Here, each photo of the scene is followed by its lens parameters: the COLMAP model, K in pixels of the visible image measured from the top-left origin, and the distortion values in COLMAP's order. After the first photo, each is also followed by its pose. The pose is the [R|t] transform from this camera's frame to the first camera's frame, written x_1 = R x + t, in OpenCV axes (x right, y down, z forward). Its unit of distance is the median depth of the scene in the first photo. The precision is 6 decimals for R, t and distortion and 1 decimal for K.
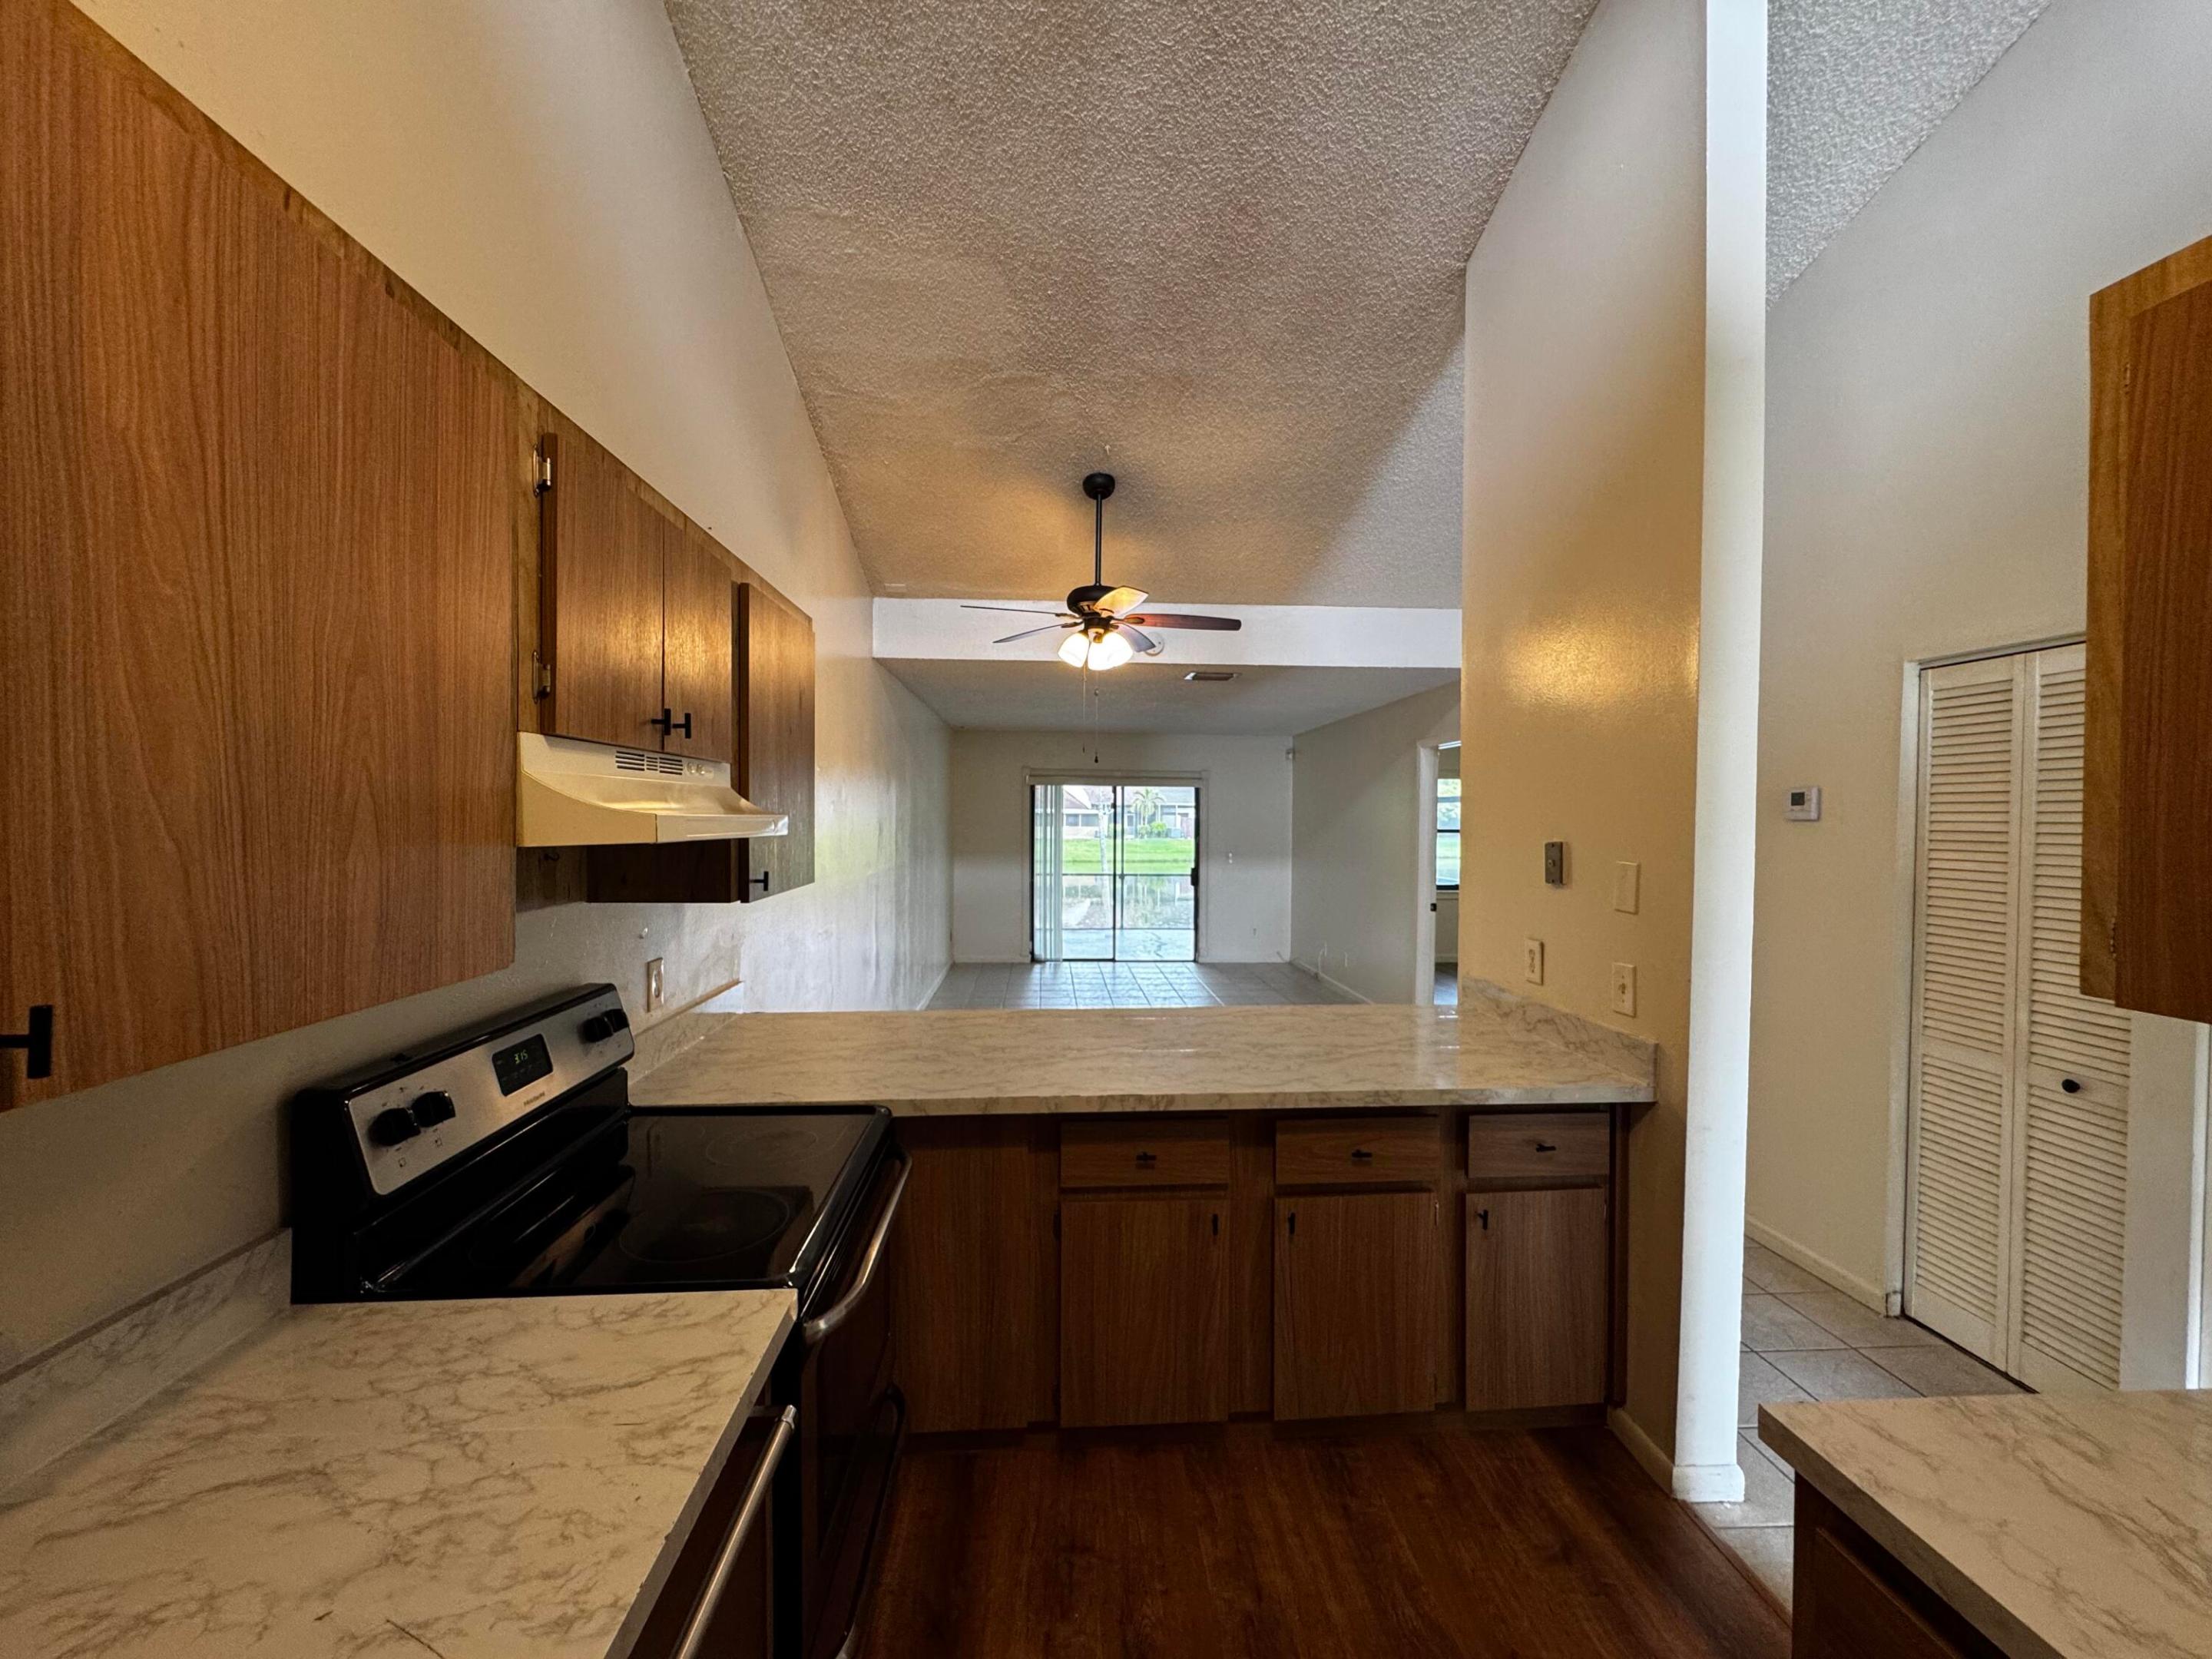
lens RADIAL K [[882.5, 0, 1110.3], [0, 882.5, 832.4], [0, 0, 1]] dist [-0.000578, 0.000165]
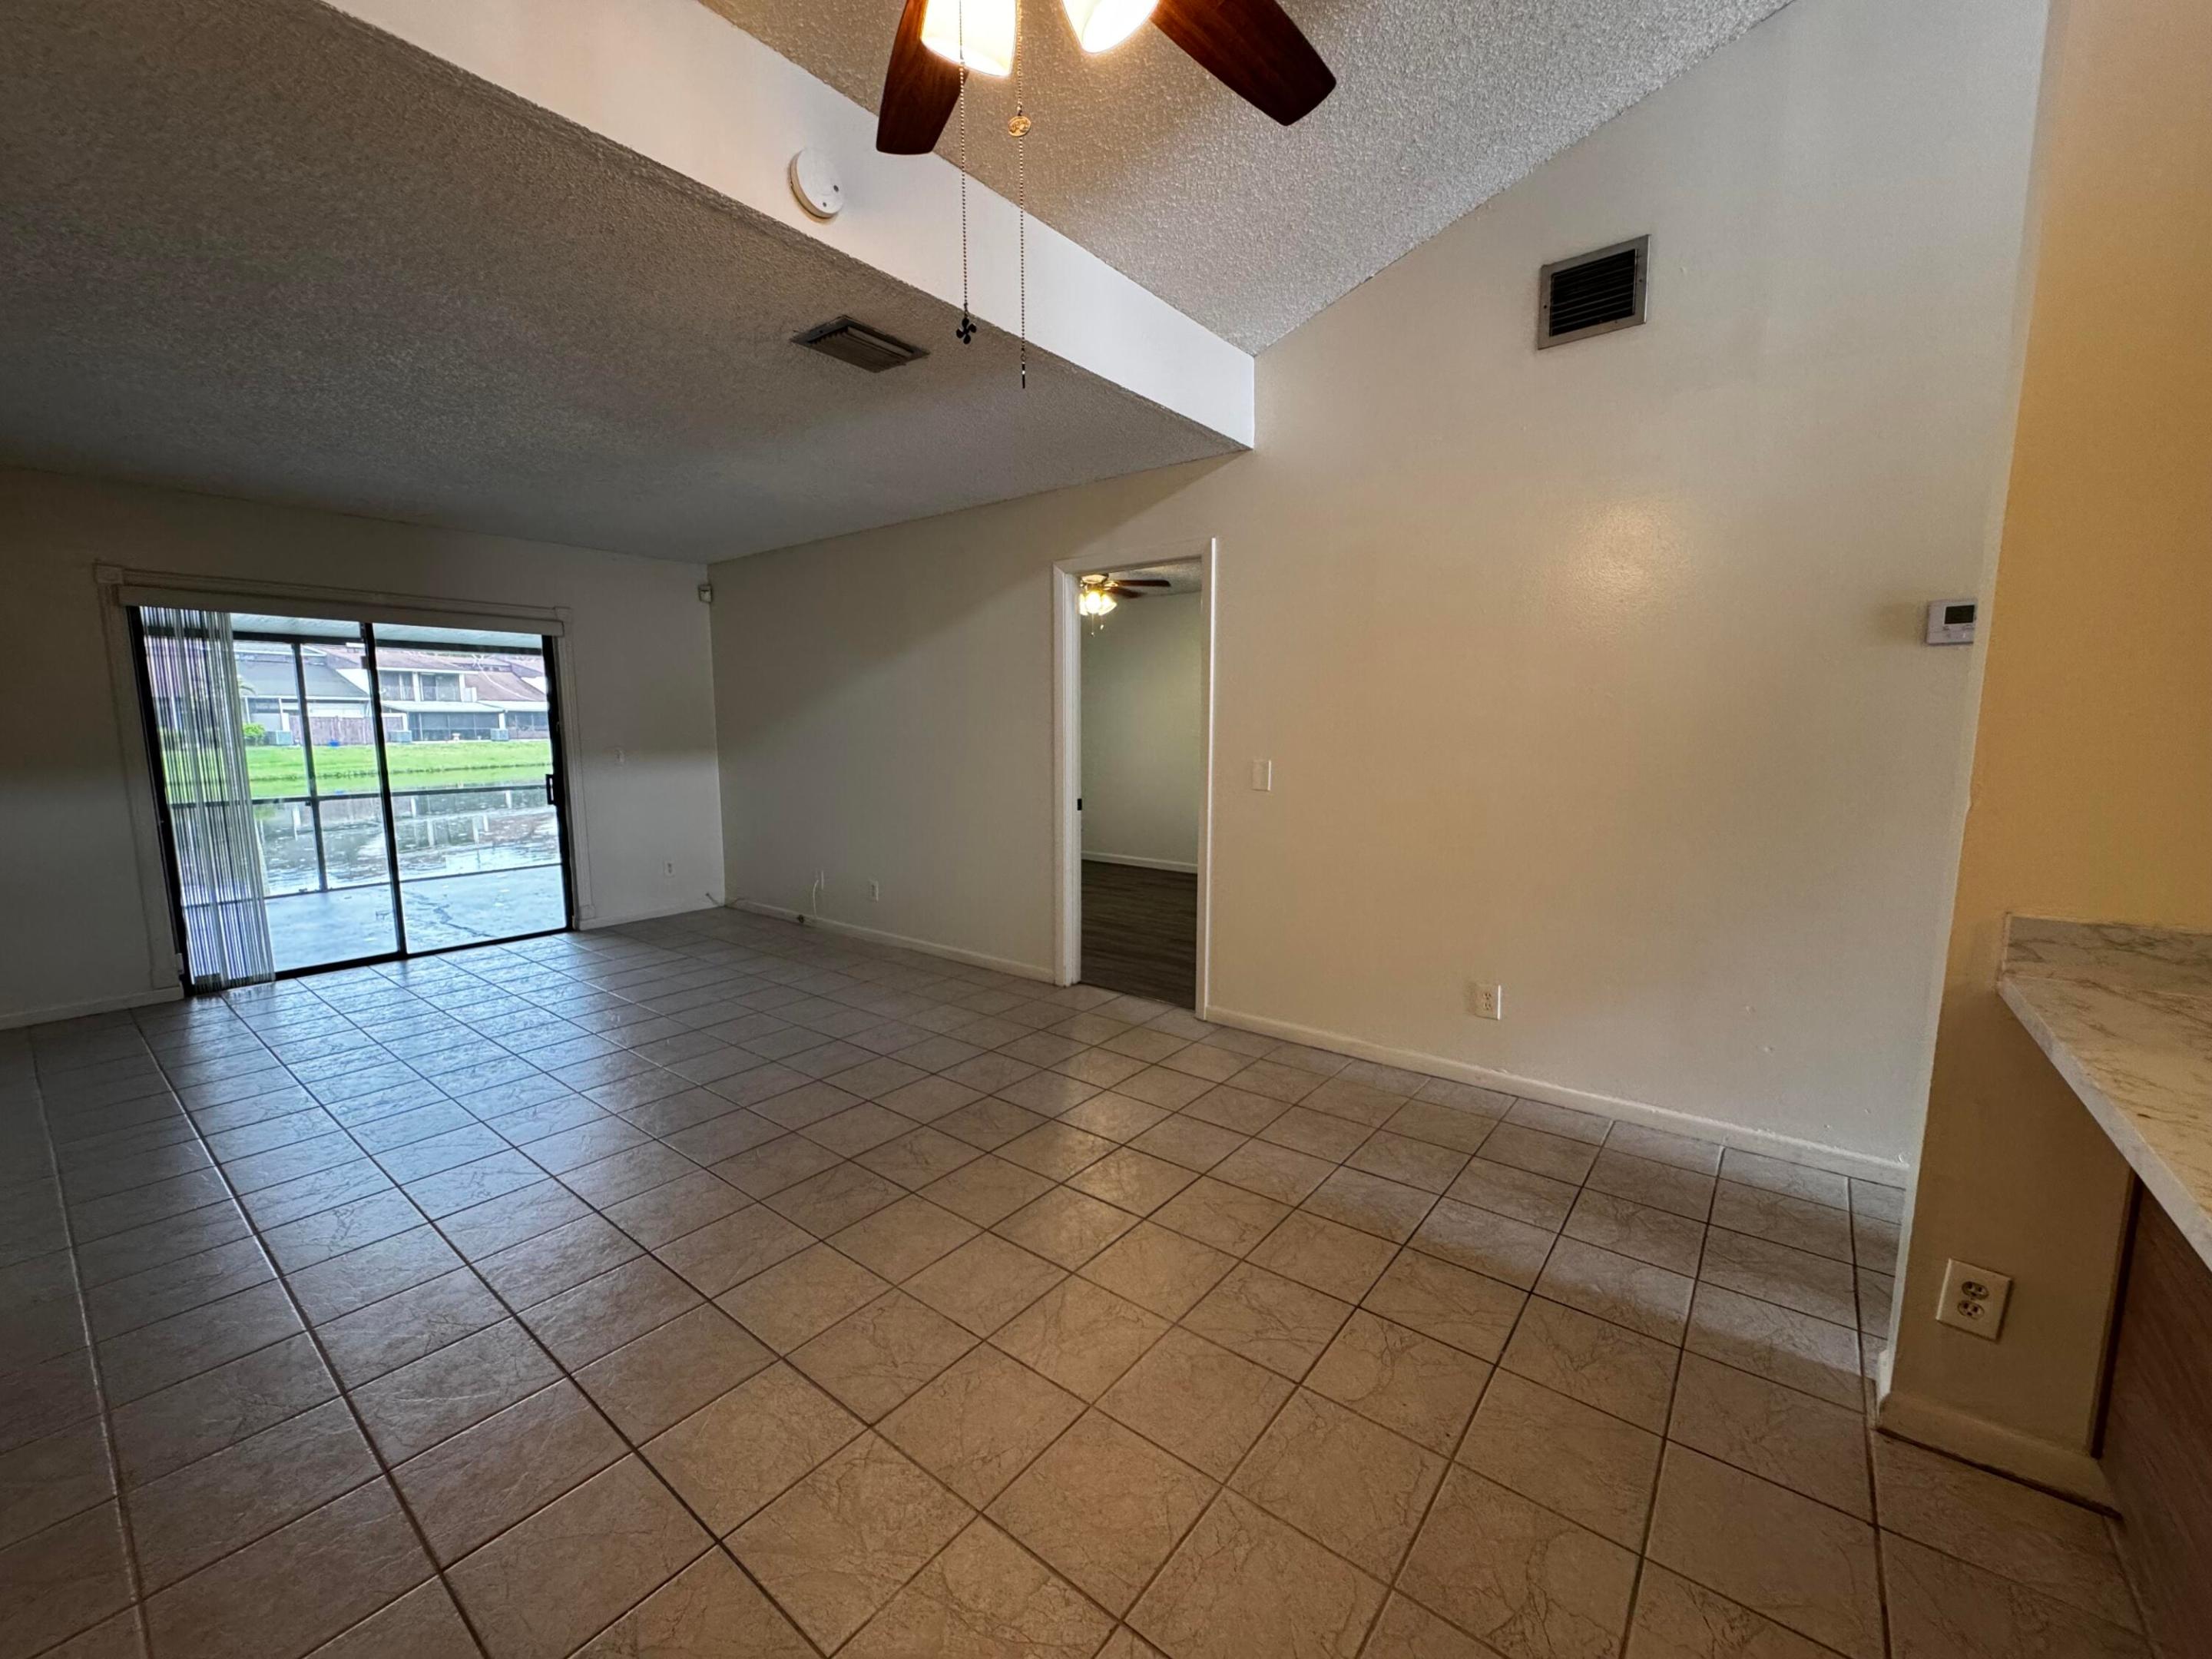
lens RADIAL K [[882.5, 0, 1097.7], [0, 882.5, 834.3], [0, 0, 1]] dist [-0.000578, 0.000165]
pose [[0.672711, -0.107277, 0.732087, -0.834272], [0.020545, 0.991760, 0.126450, 0.107976], [-0.739620, -0.070023, 0.669372, 2.864481]]
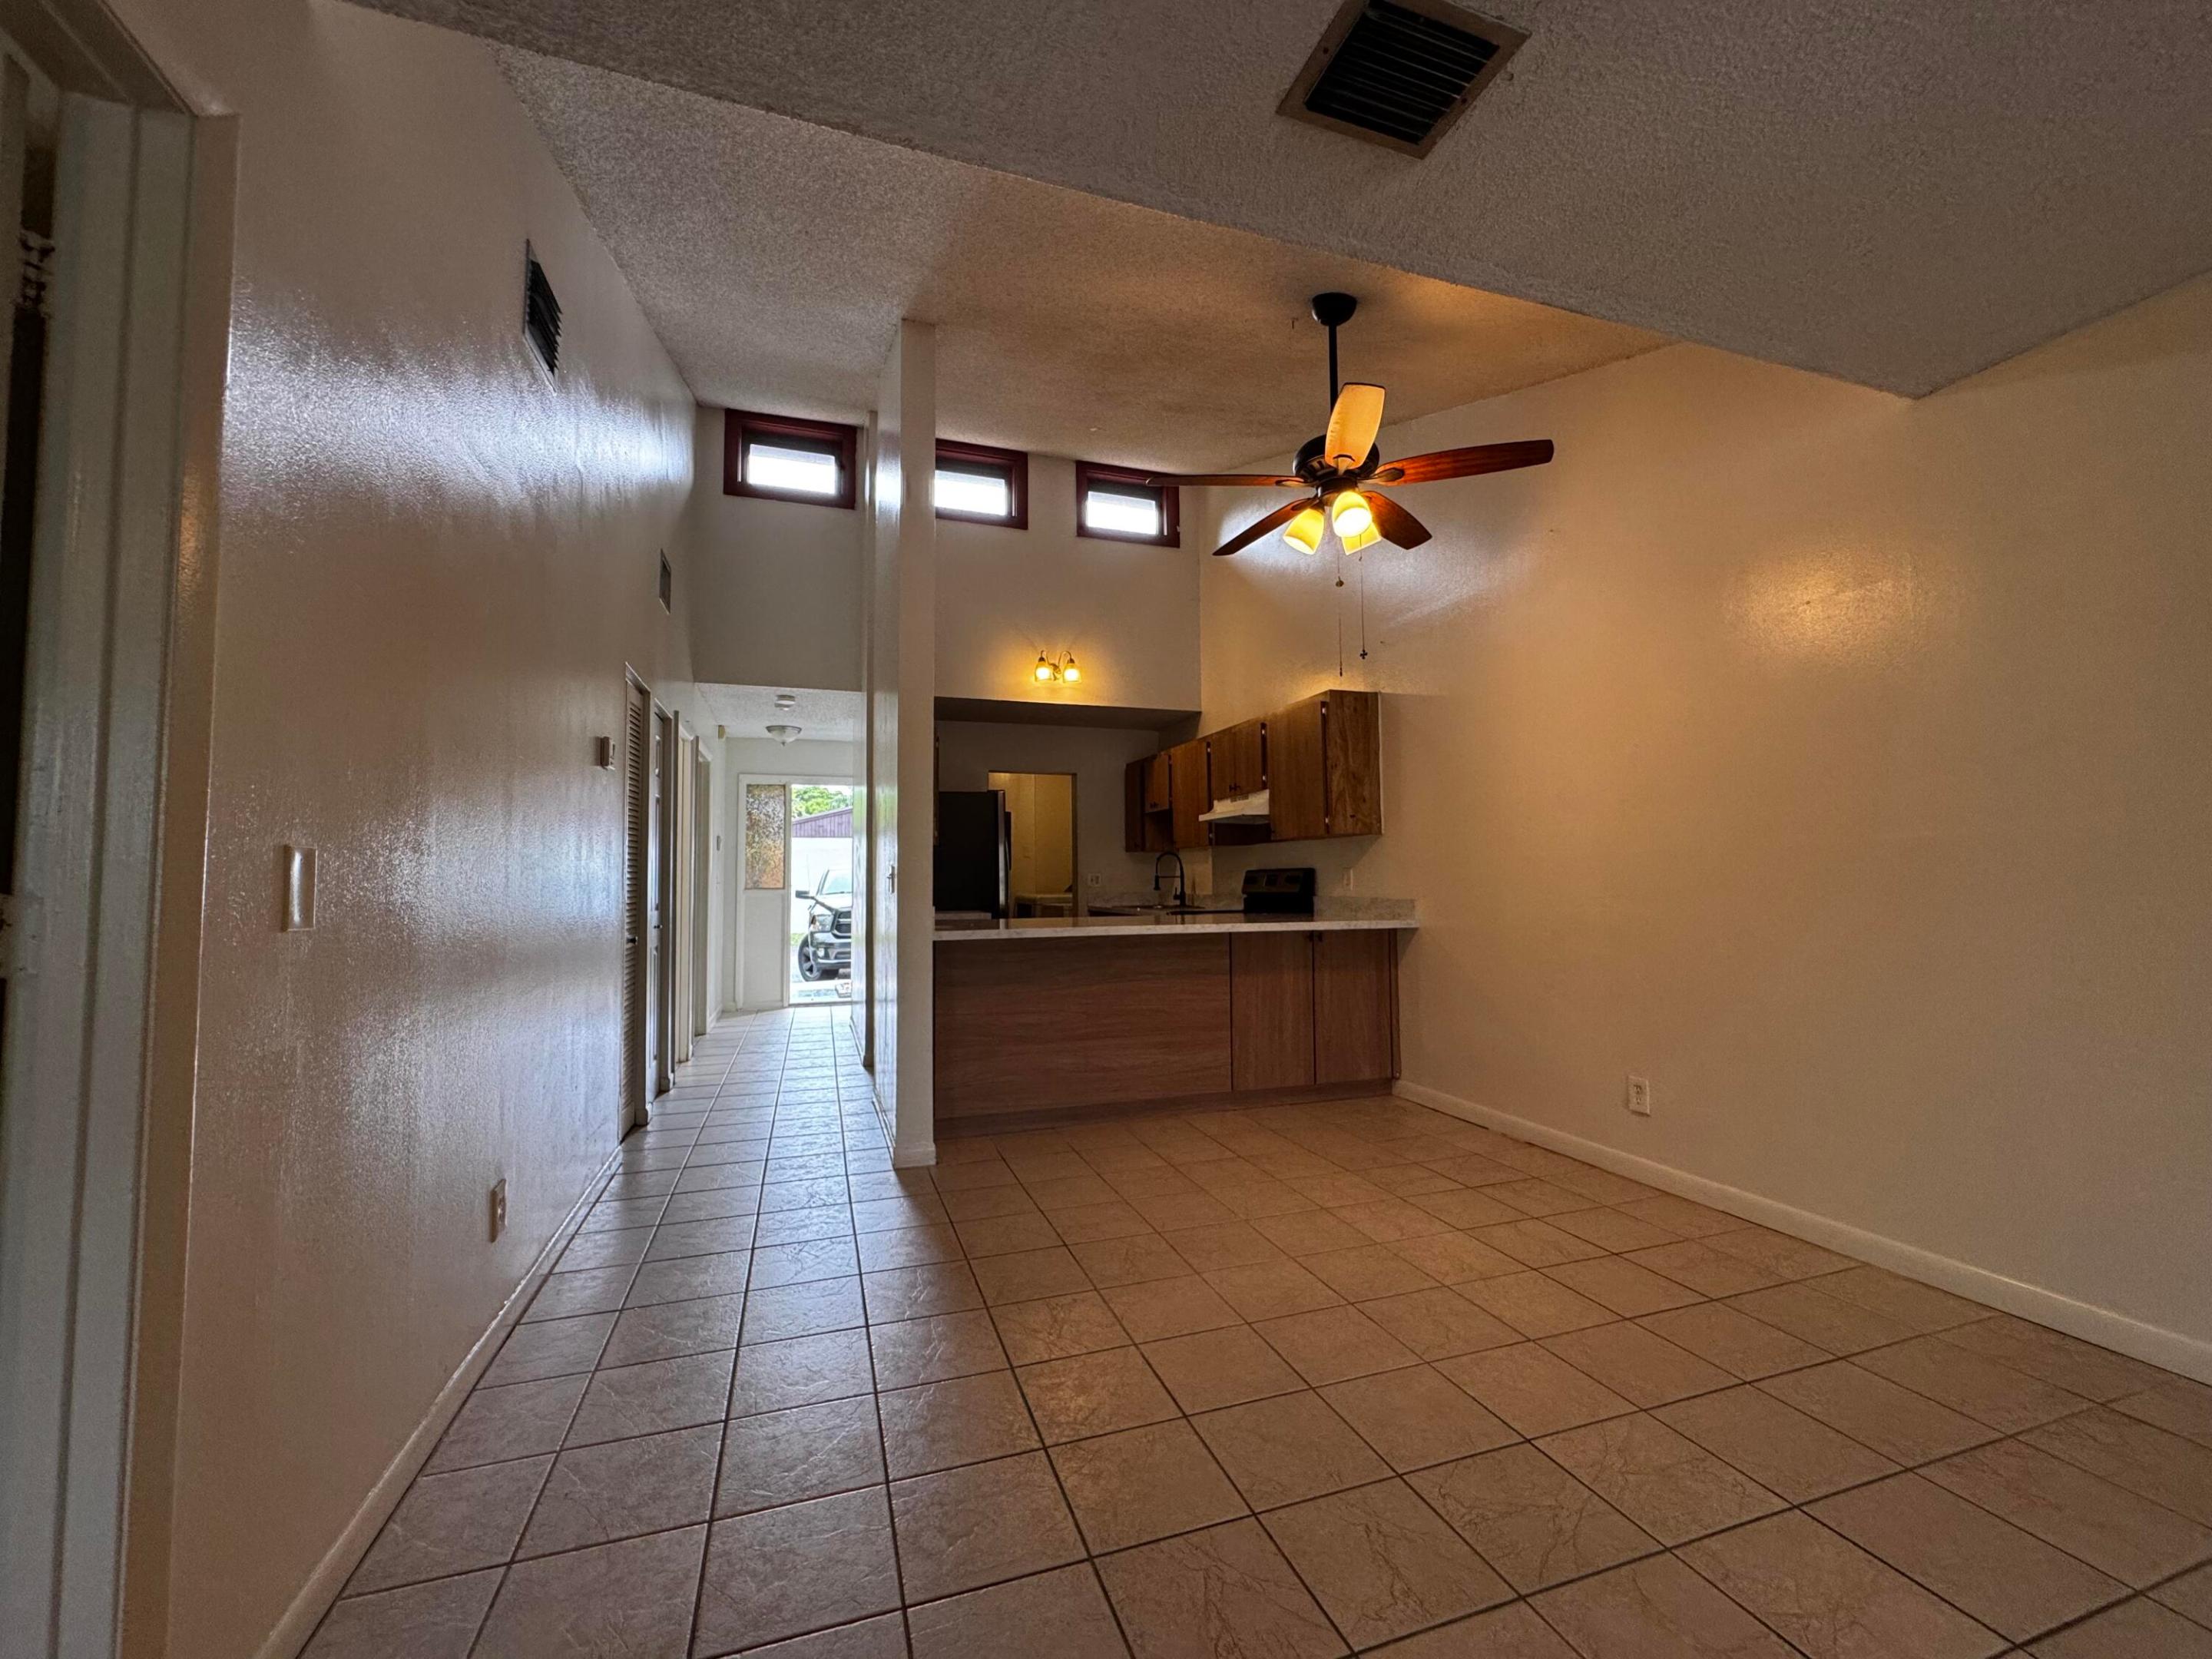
lens RADIAL K [[882.5, 0, 1109.7], [0, 882.5, 835.8], [0, 0, 1]] dist [-0.000578, 0.000165]
pose [[-0.965786, -0.012136, -0.259057, 1.305032], [-0.002565, 0.999303, -0.037253, 0.291147], [0.259328, -0.035314, -0.965143, 6.056158]]
